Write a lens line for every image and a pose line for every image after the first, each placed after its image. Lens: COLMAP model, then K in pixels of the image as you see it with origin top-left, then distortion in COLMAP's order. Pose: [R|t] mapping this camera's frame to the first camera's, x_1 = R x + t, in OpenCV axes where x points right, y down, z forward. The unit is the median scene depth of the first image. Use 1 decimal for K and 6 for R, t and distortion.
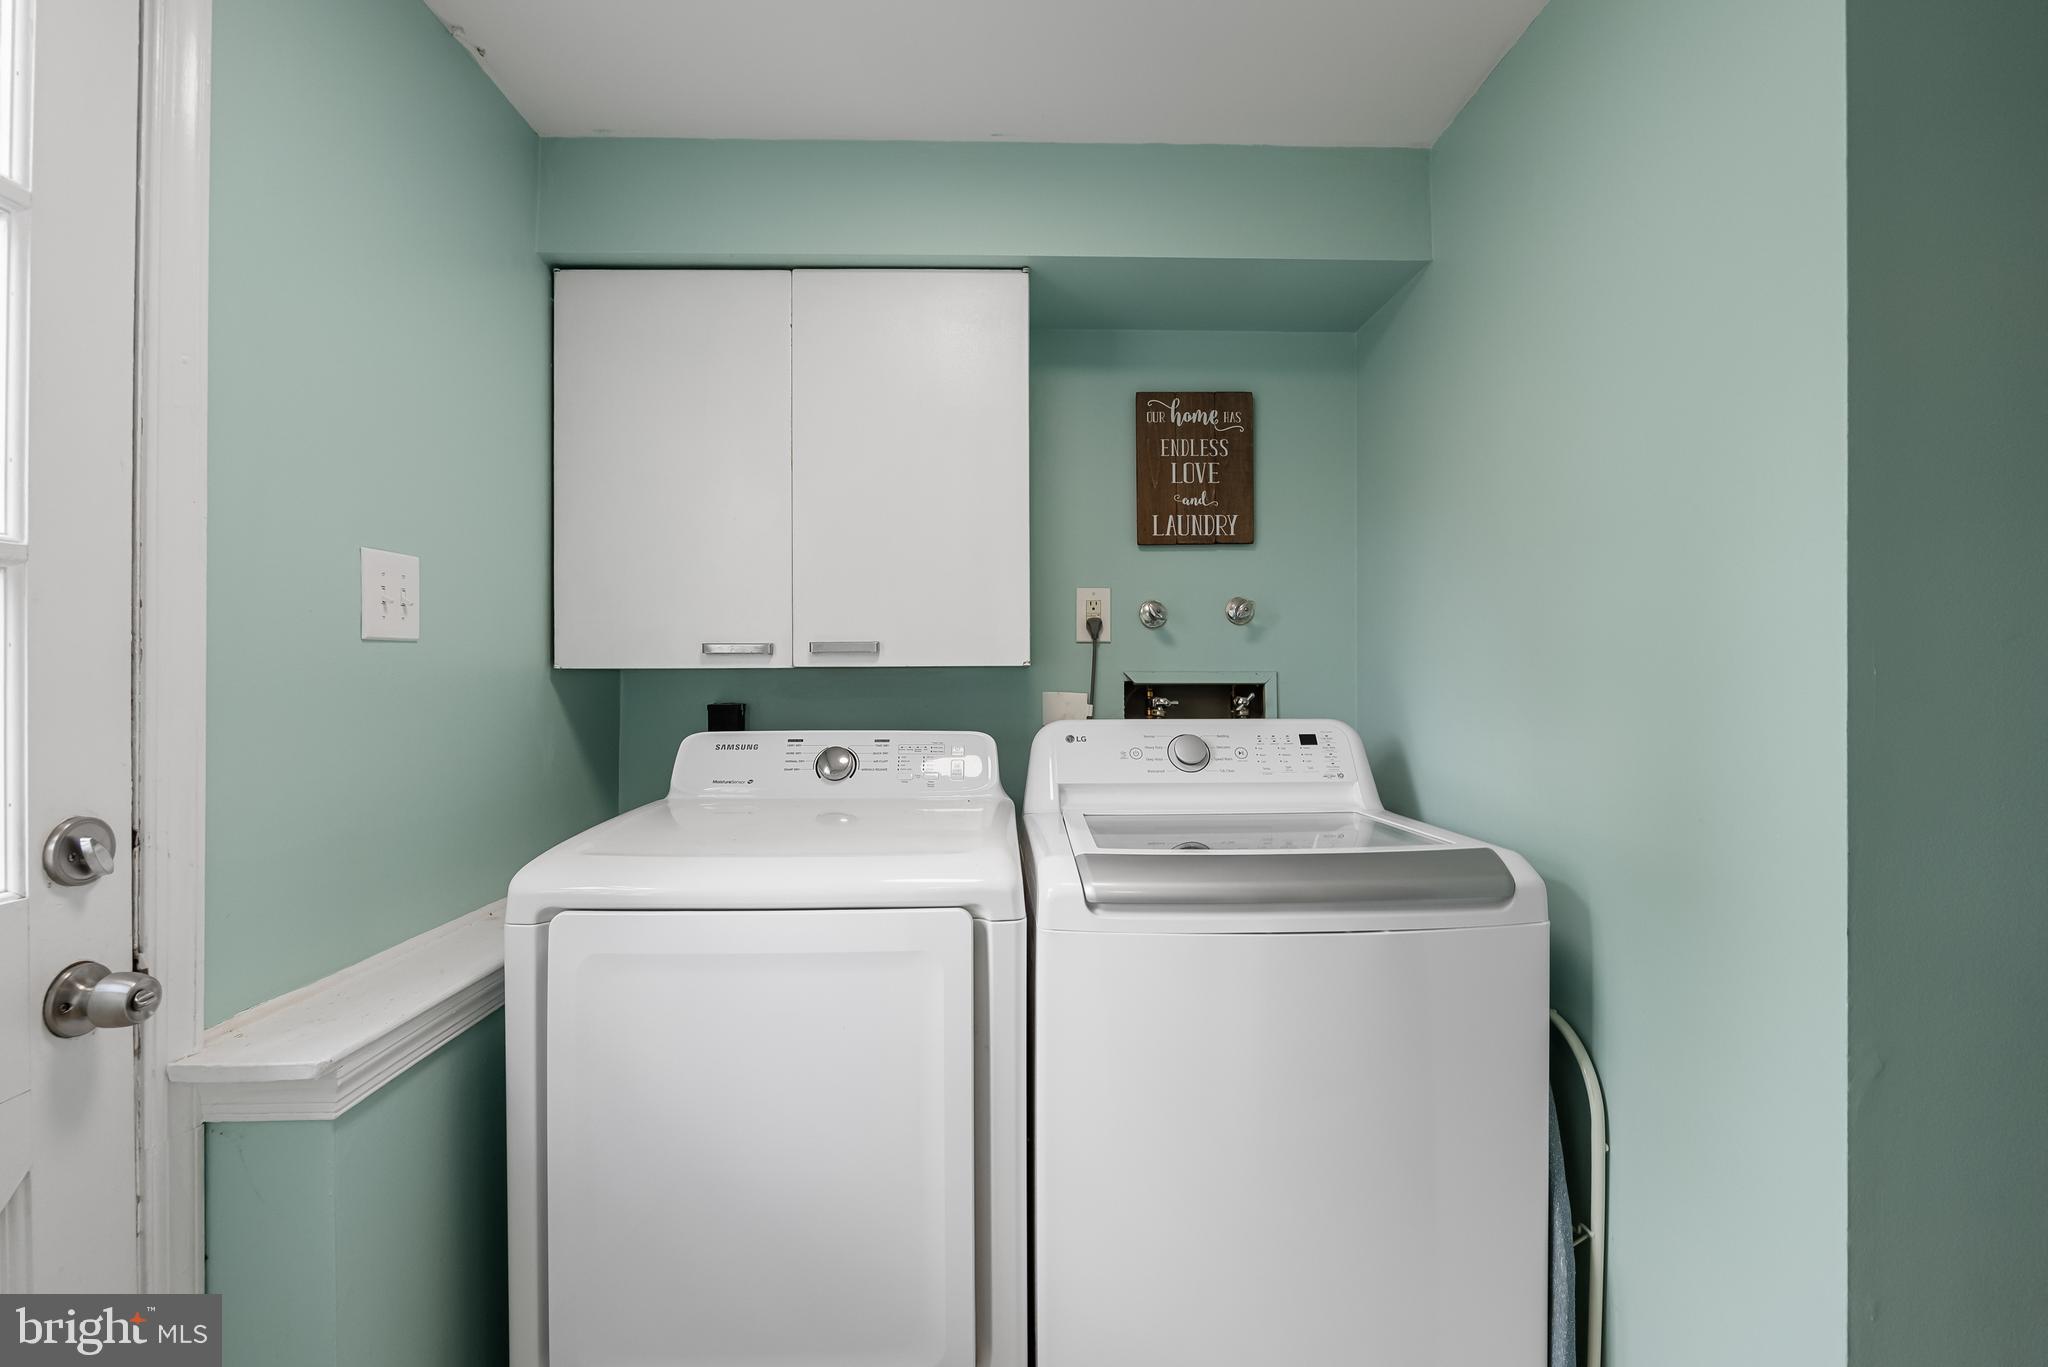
lens RADIAL K [[927.0, 0, 1024.0], [0, 927.0, 683.5], [0, 0, 1]] dist [-0.000265, -0.000035]
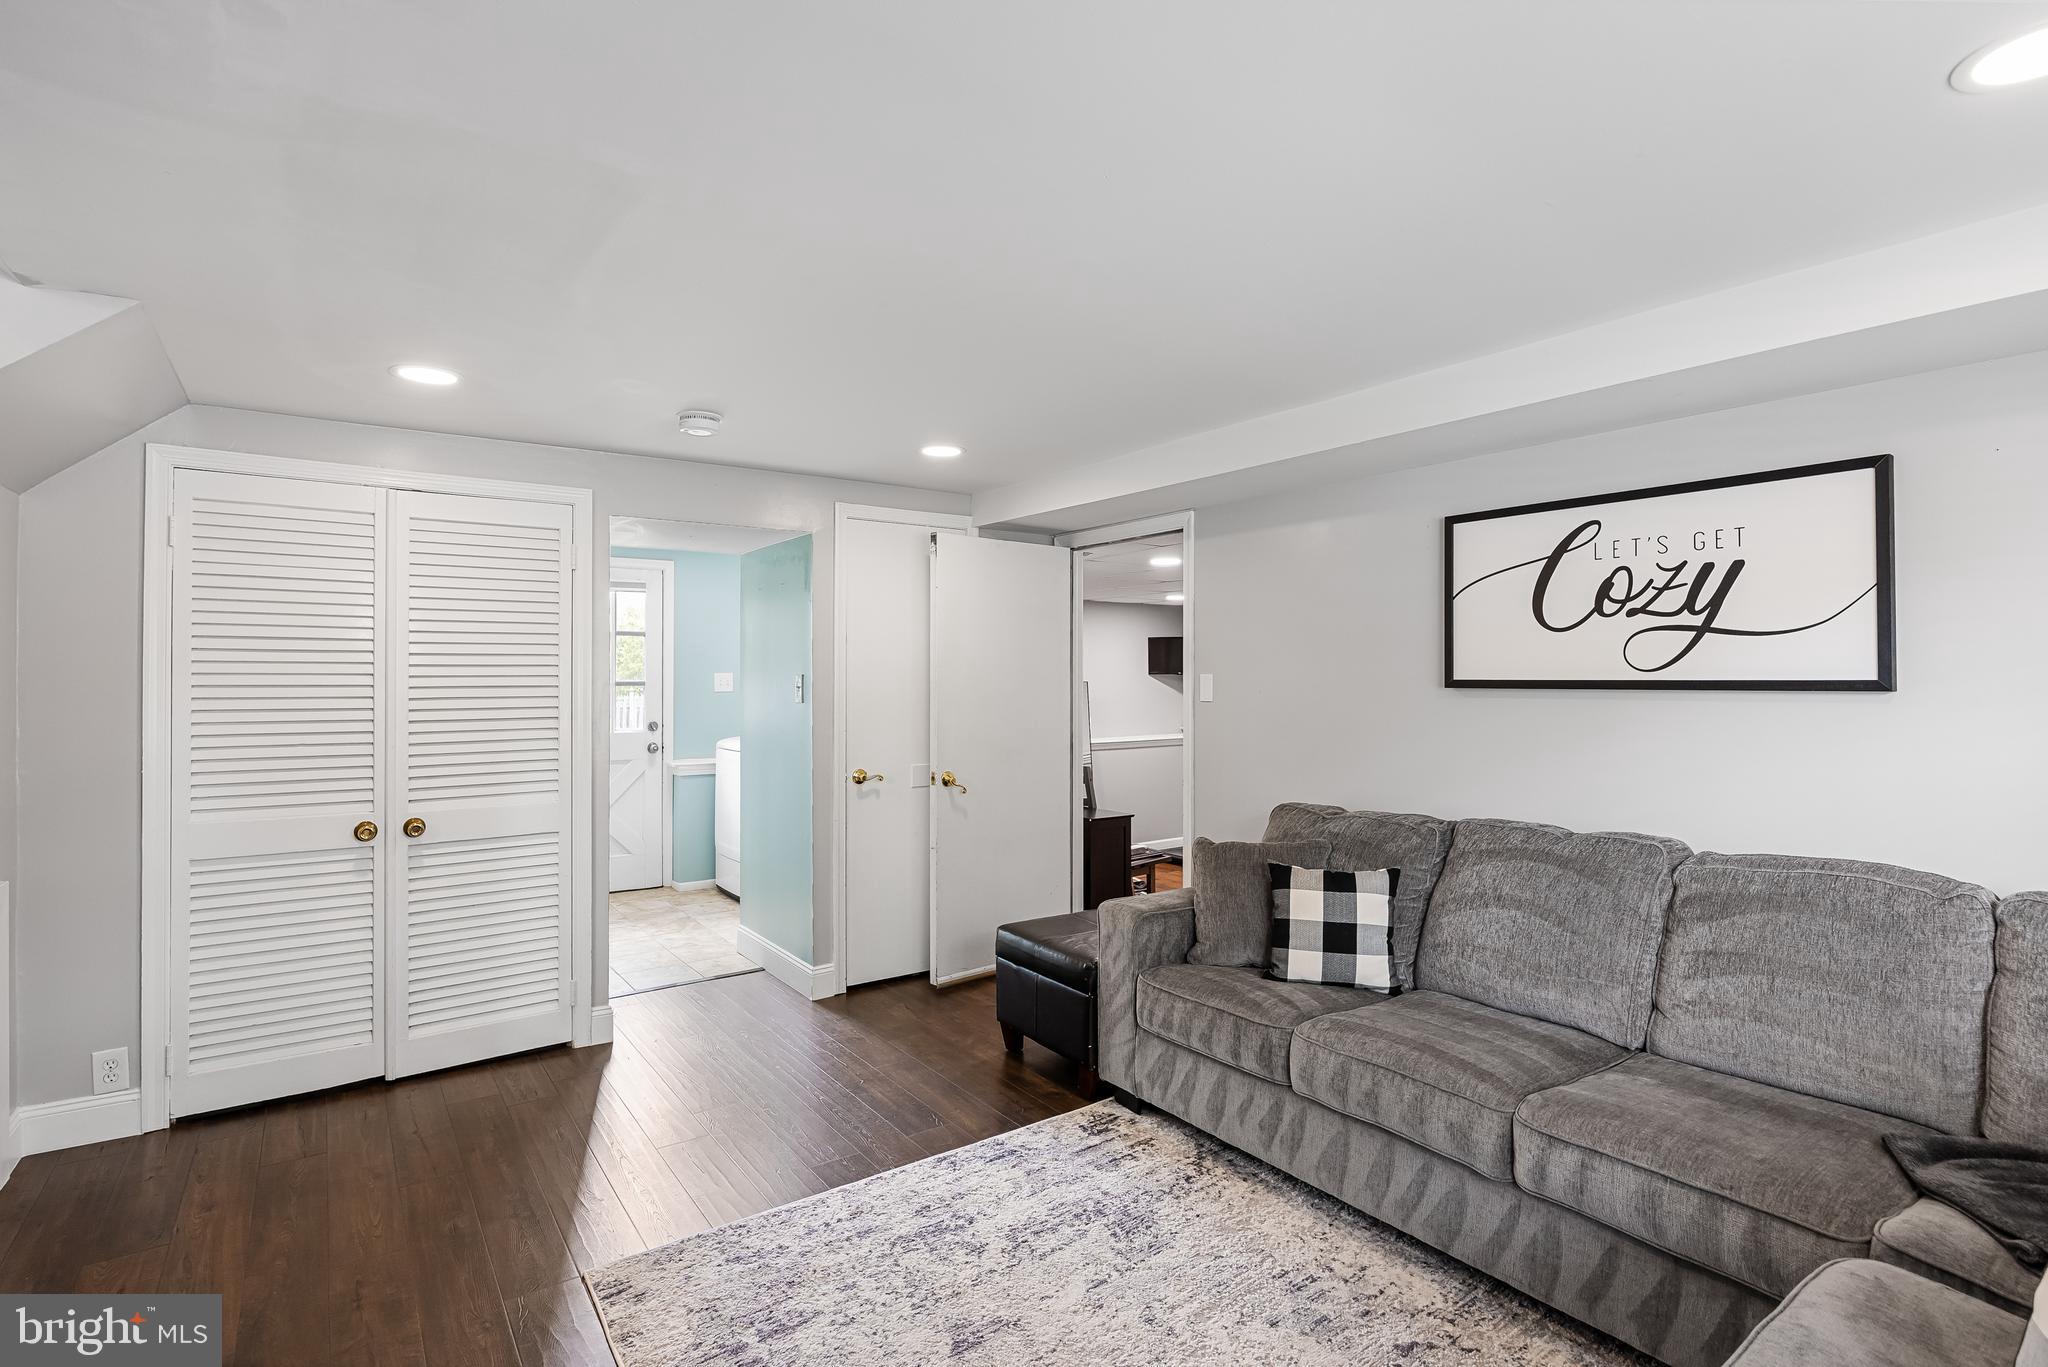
lens RADIAL K [[997.8, 0, 1042.2], [0, 997.8, 674.8], [0, 0, 1]] dist [0.000382, -0.000351]
pose [[0.570820, -0.003215, -0.821069, 6.462832], [-0.001987, 0.999984, -0.005297, -0.161524], [0.821073, 0.004655, 0.570804, -0.812219]]
